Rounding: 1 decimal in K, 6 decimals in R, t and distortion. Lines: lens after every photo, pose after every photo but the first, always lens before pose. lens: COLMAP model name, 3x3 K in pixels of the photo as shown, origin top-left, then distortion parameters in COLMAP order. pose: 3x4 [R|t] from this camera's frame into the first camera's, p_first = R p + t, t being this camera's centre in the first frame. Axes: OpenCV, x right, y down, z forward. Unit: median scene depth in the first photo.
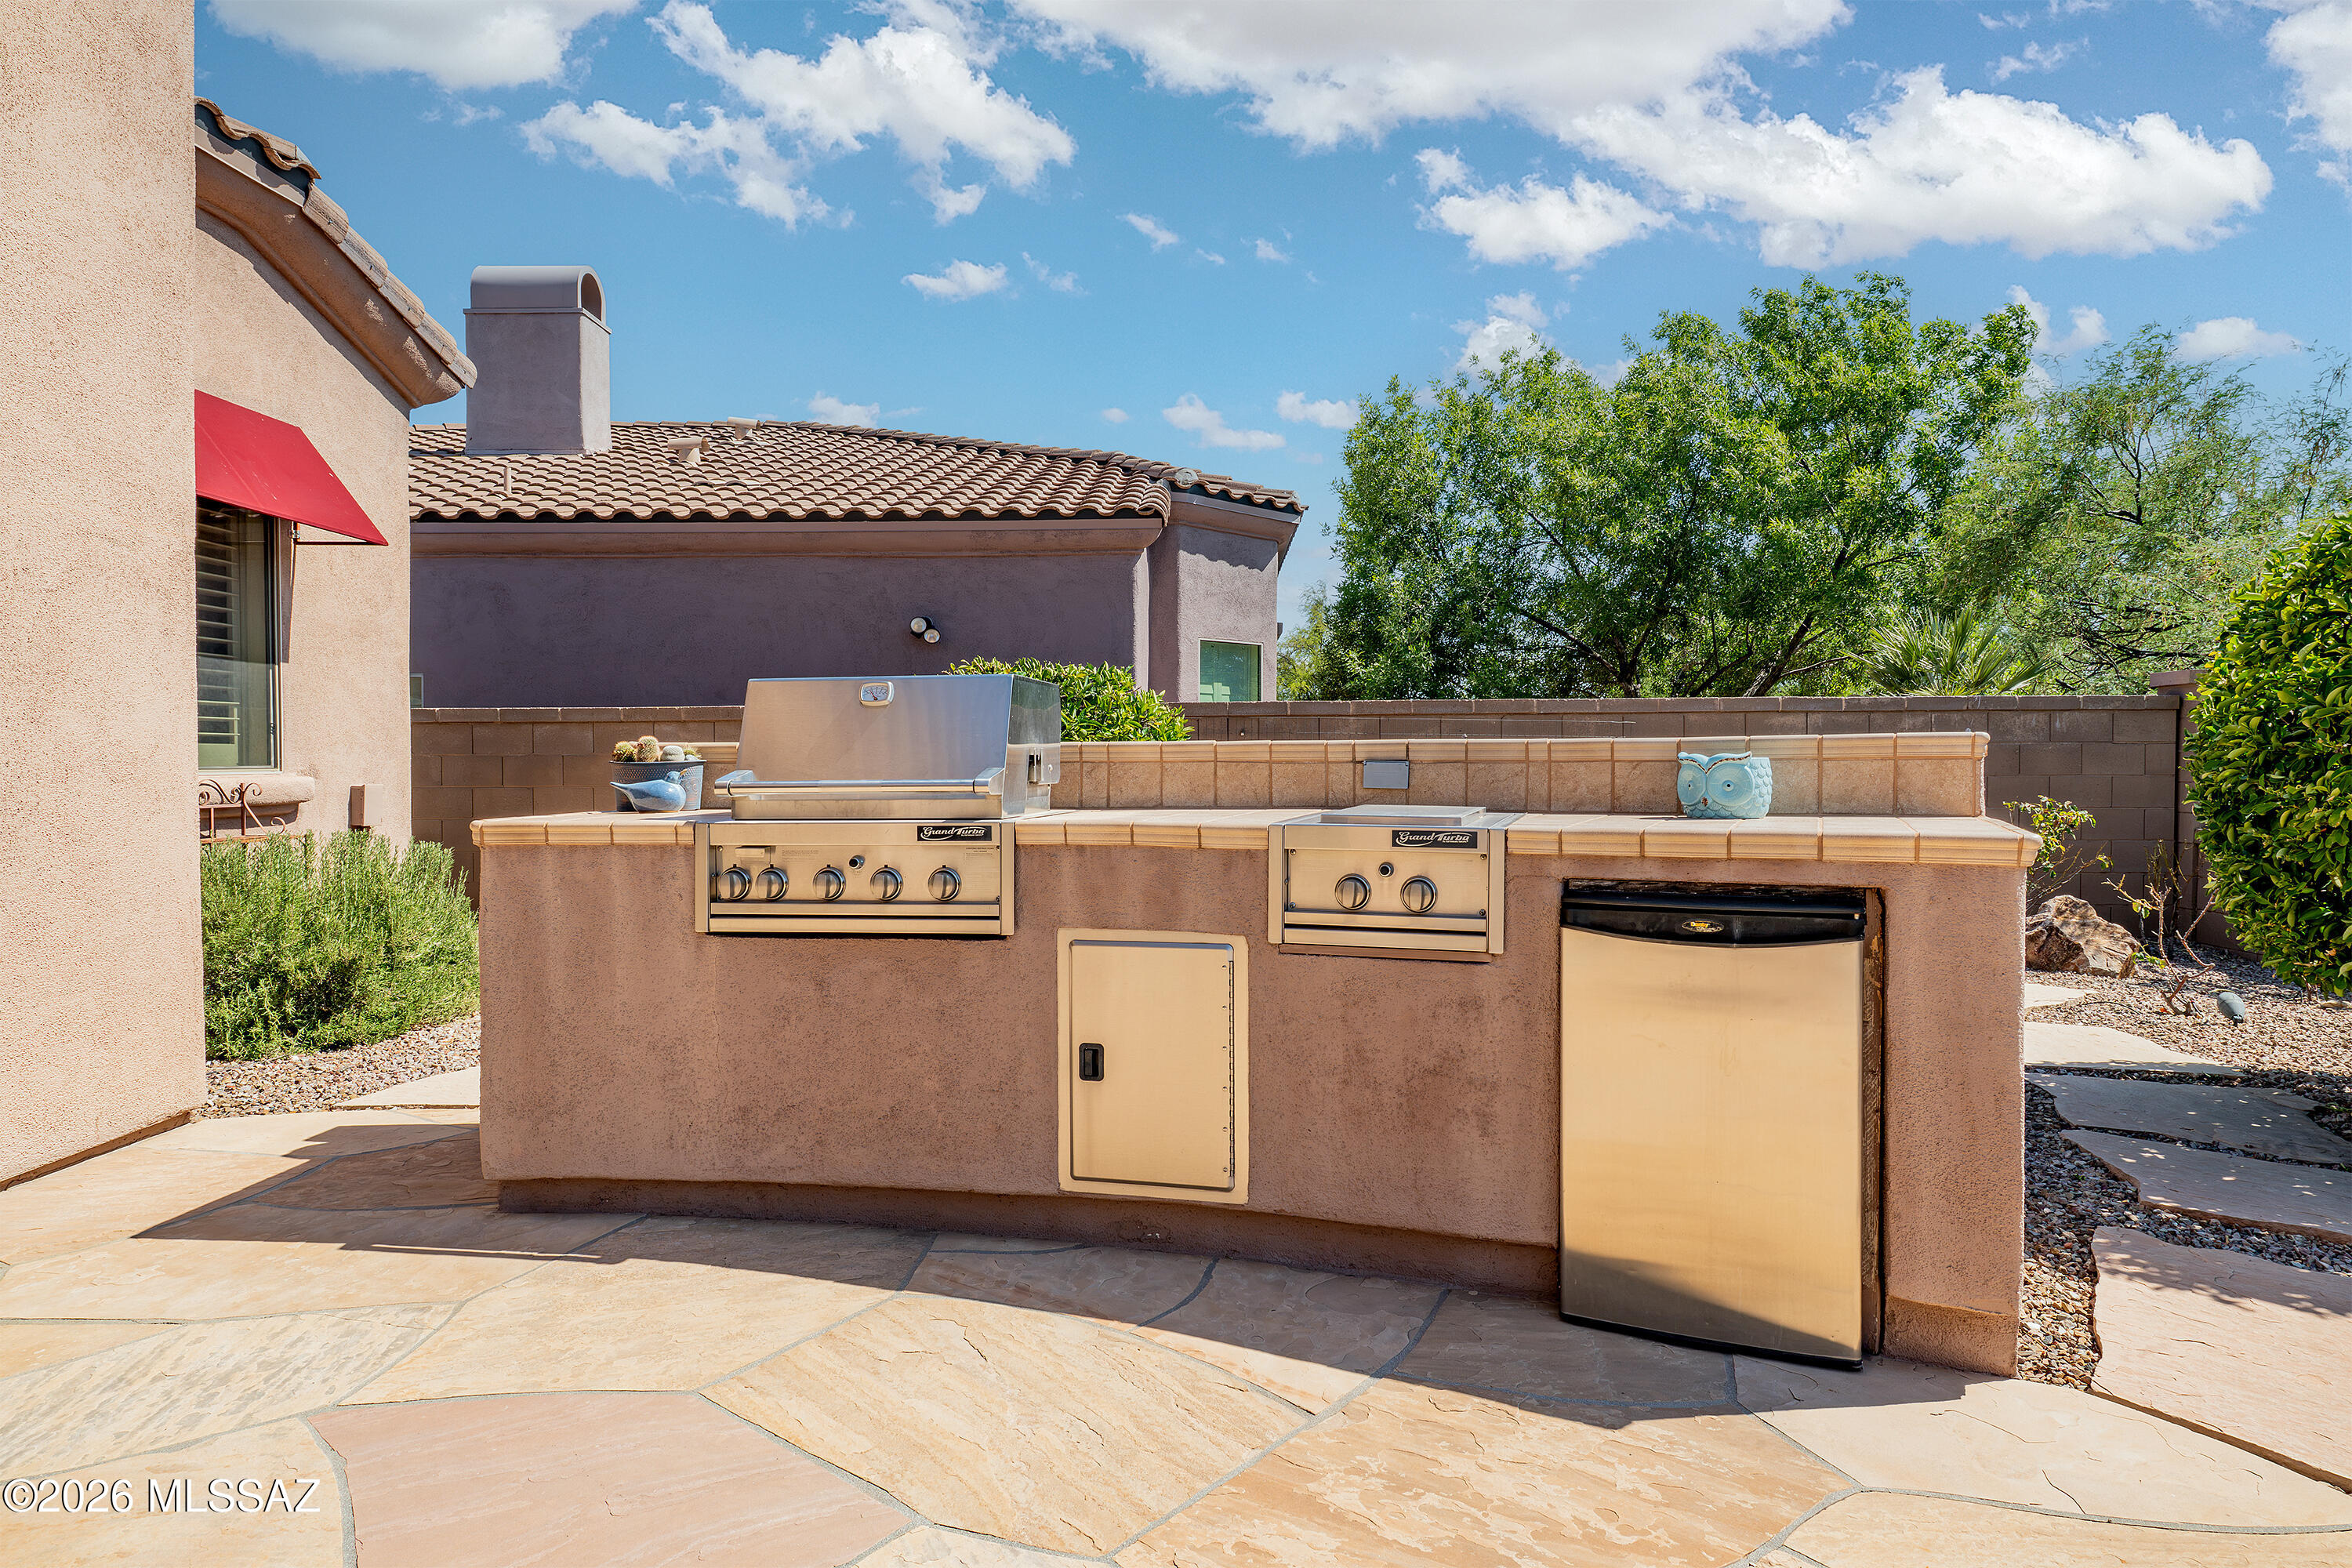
lens RADIAL K [[1242.4, 0, 1176.0], [0, 1242.4, 784.0], [0, 0, 1]] dist [-0.000163, -0.000044]
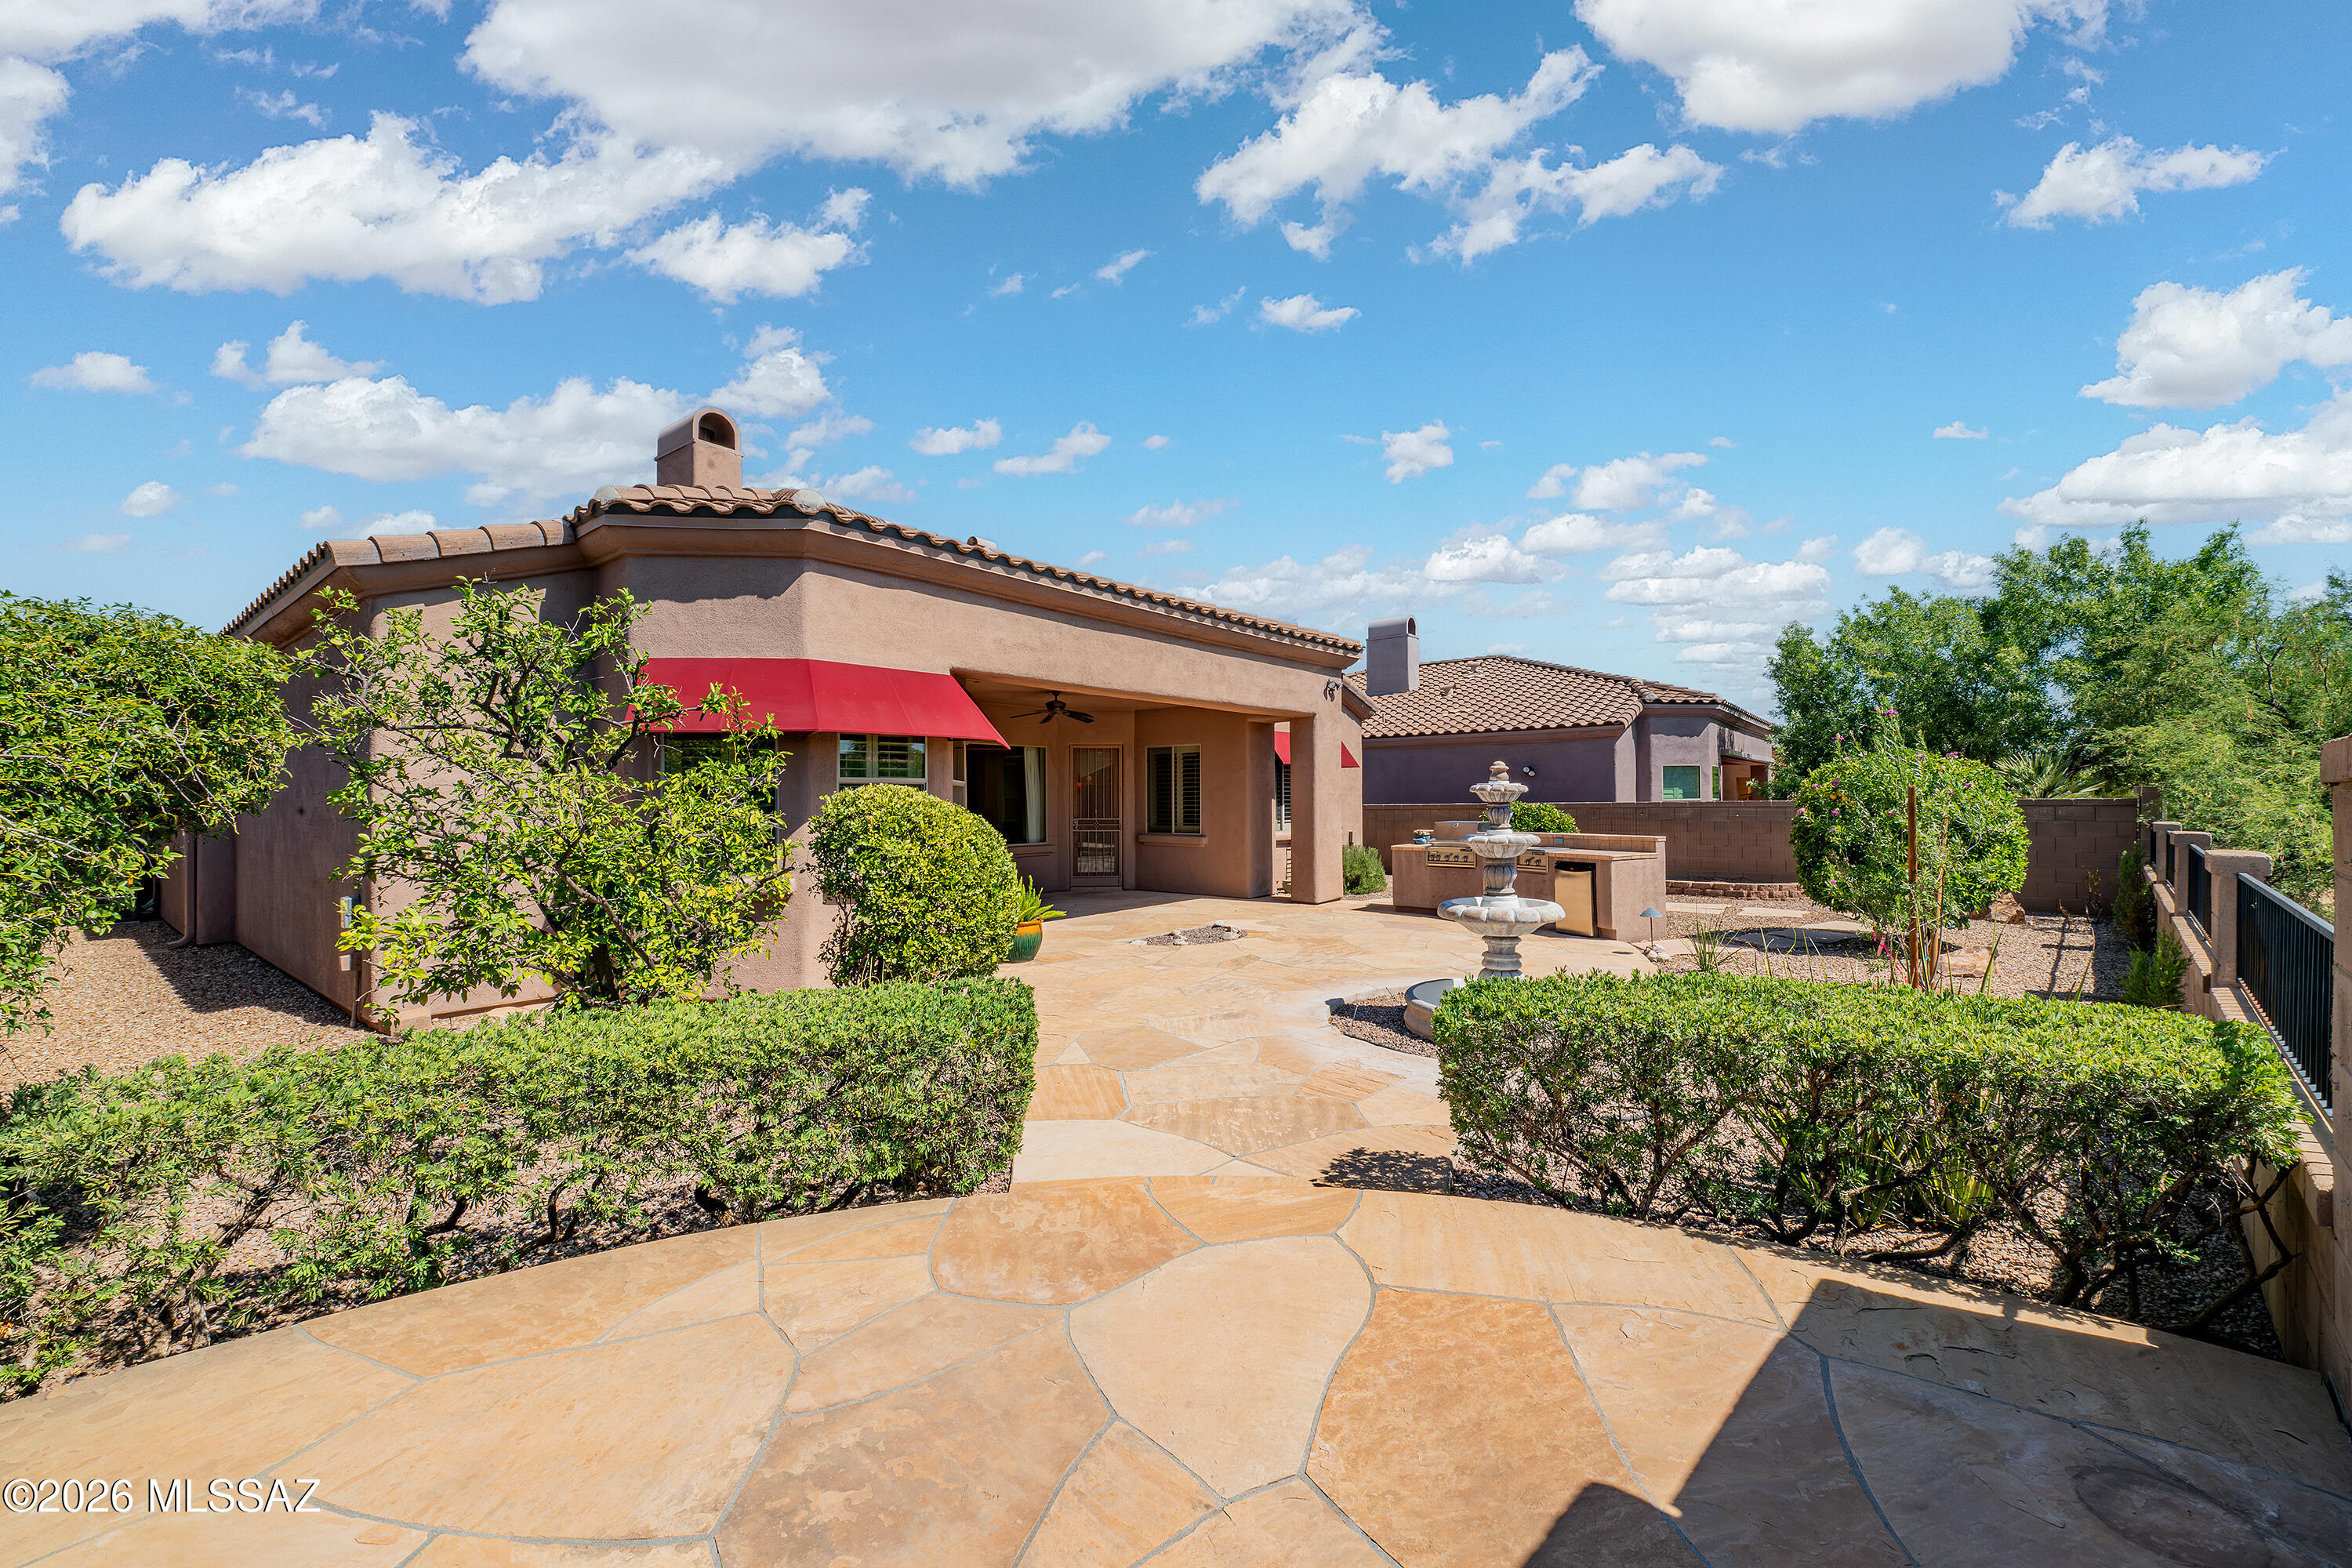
lens RADIAL K [[937.3, 0, 1200.8], [0, 937.3, 790.8], [0, 0, 1]] dist [0.000903, 0.000106]
pose [[0.785074, -0.012730, -0.619271, 0.435658], [-0.000366, 0.999779, -0.021015, -0.040050], [0.619402, 0.016725, 0.784896, -0.892882]]
